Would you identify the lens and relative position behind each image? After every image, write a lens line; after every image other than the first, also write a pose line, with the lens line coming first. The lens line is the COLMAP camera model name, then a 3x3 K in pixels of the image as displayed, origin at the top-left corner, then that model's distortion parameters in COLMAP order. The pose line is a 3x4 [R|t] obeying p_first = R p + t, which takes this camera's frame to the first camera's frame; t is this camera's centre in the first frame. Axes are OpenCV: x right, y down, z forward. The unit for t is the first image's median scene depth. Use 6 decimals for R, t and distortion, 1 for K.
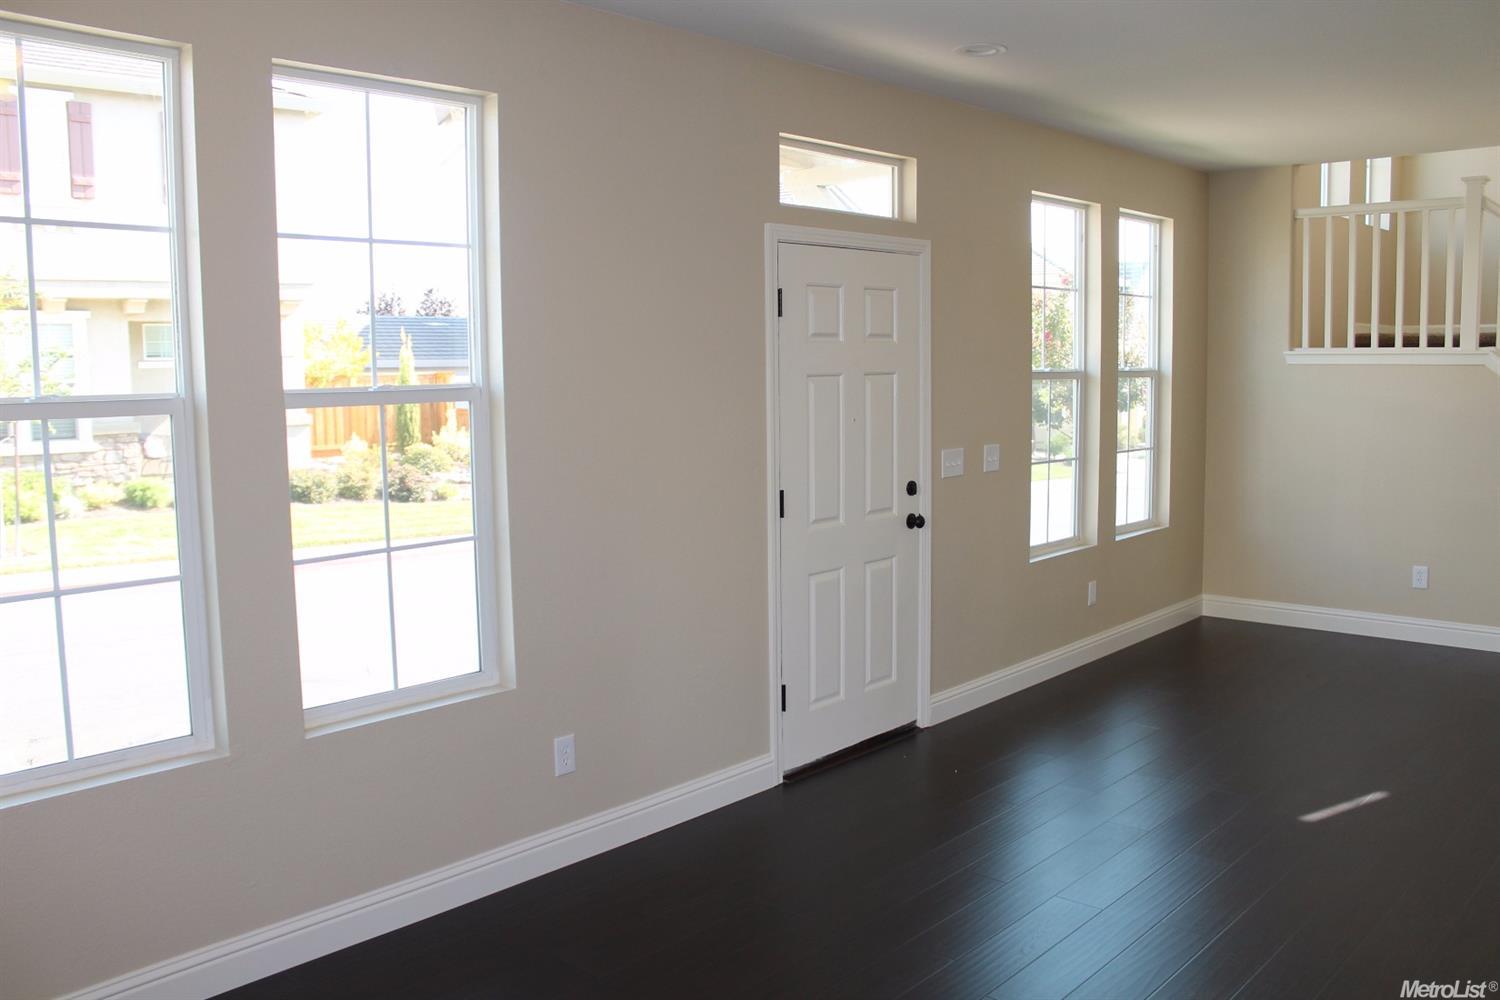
lens RADIAL K [[1272.8, 0, 752.2], [0, 1272.8, 510.6], [0, 0, 1]] dist [-0.155402, 0.132924]
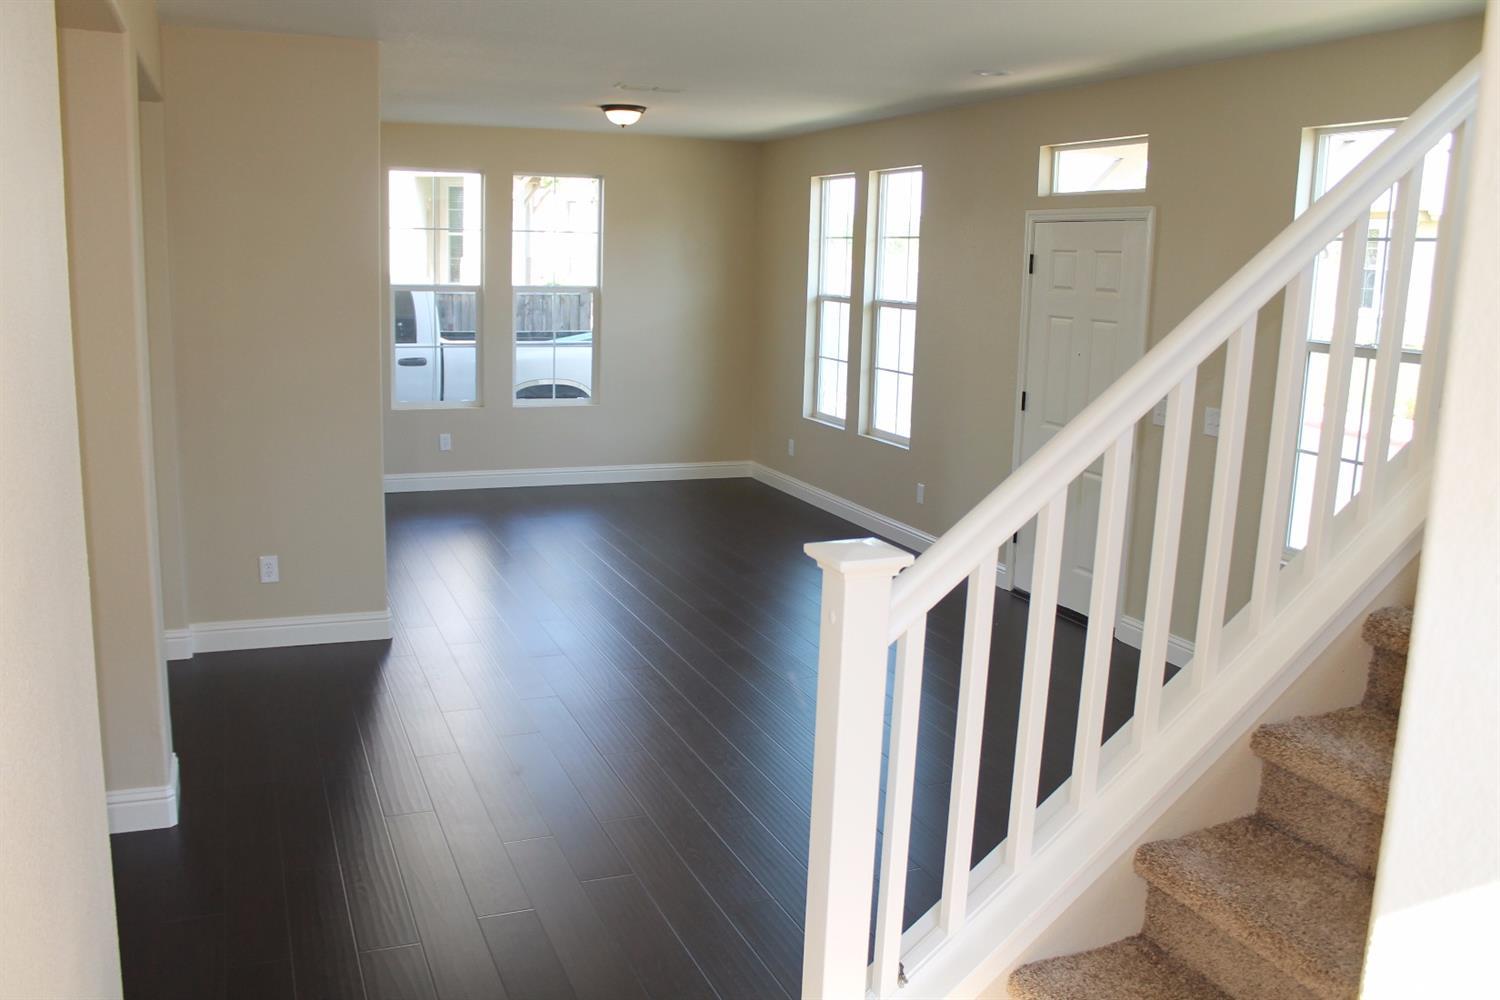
lens RADIAL K [[1272.8, 0, 749.6], [0, 1272.8, 496.6], [0, 0, 1]] dist [-0.155402, 0.132924]
pose [[-0.439637, 0.185797, -0.878749, 1.488794], [-0.106109, 0.960775, 0.256226, -0.243098], [0.891886, 0.205889, -0.402677, 1.348237]]
